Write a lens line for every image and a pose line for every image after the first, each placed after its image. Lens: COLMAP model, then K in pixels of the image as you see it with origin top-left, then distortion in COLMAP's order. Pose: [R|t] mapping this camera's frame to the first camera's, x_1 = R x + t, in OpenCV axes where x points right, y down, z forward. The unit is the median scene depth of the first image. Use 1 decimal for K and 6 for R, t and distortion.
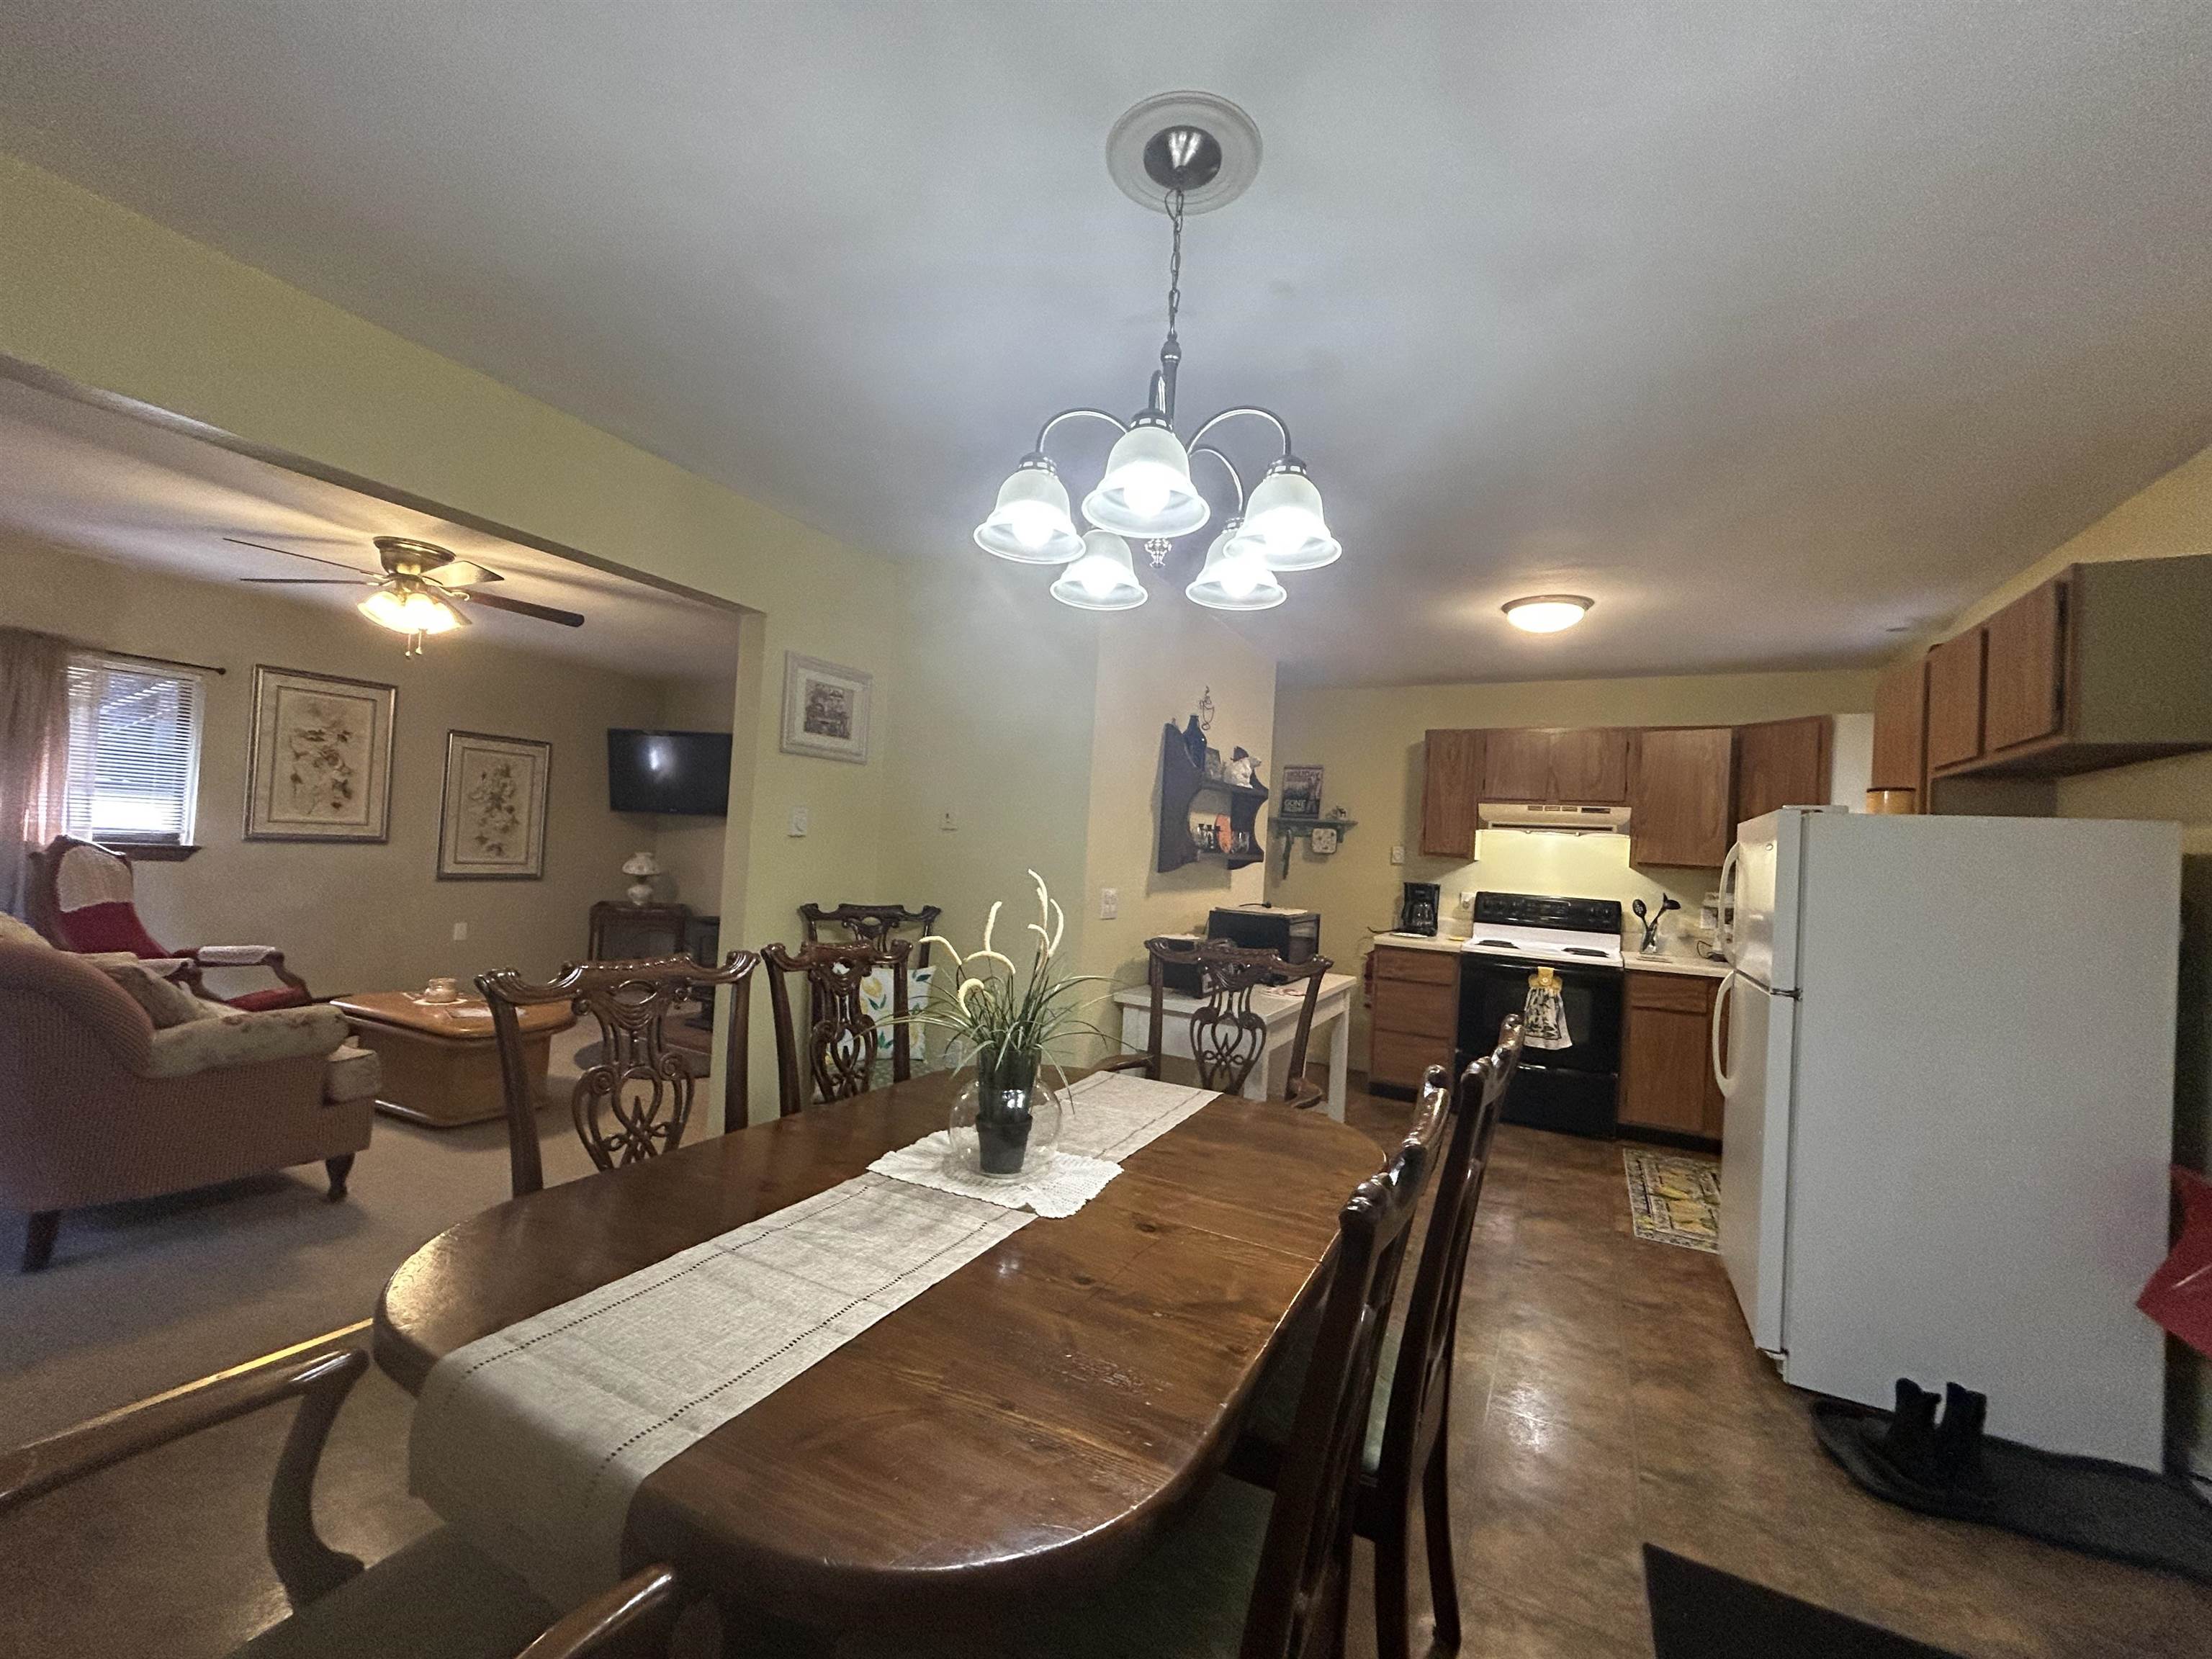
lens RADIAL K [[892.5, 0, 1106.0], [0, 892.5, 829.5], [0, 0, 1]] dist [0.001661, 0.000559]
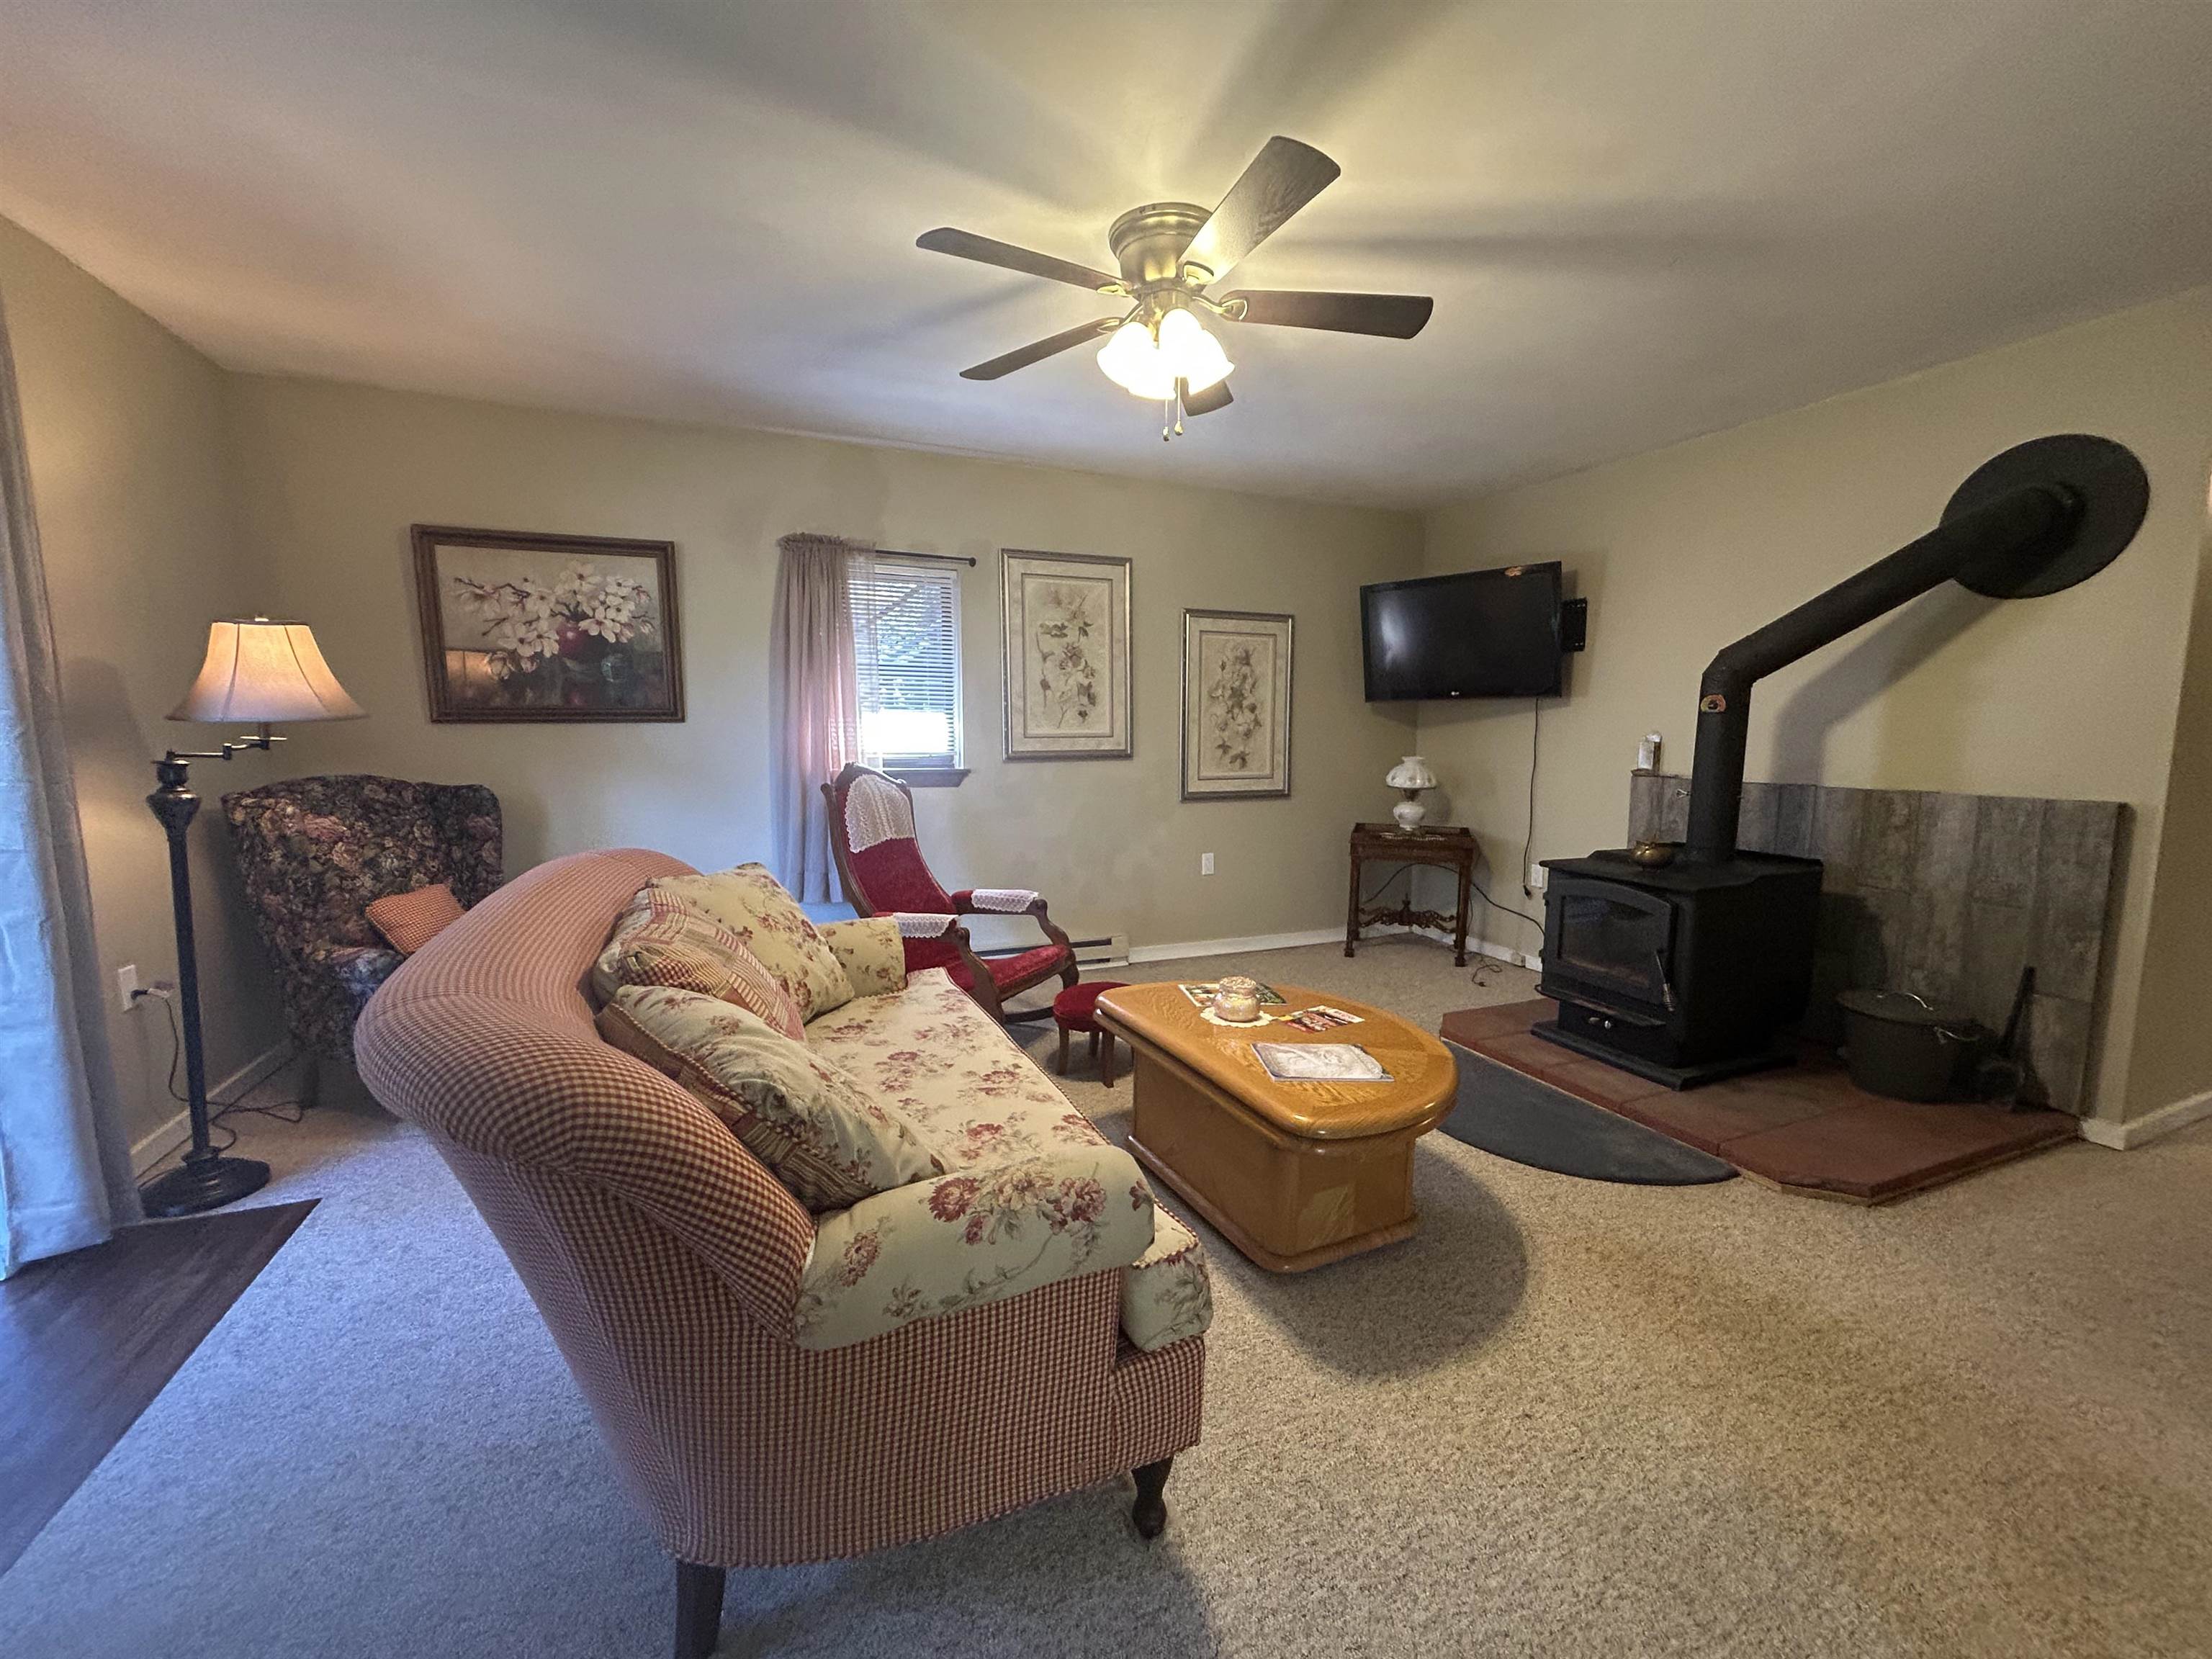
lens RADIAL K [[892.5, 0, 1106.0], [0, 892.5, 829.5], [0, 0, 1]] dist [0.001661, 0.000559]
pose [[0.776568, 0.013758, -0.629884, -0.276920], [0.059080, 0.993766, 0.094544, 0.001991], [0.627258, -0.110633, 0.770914, 0.312934]]
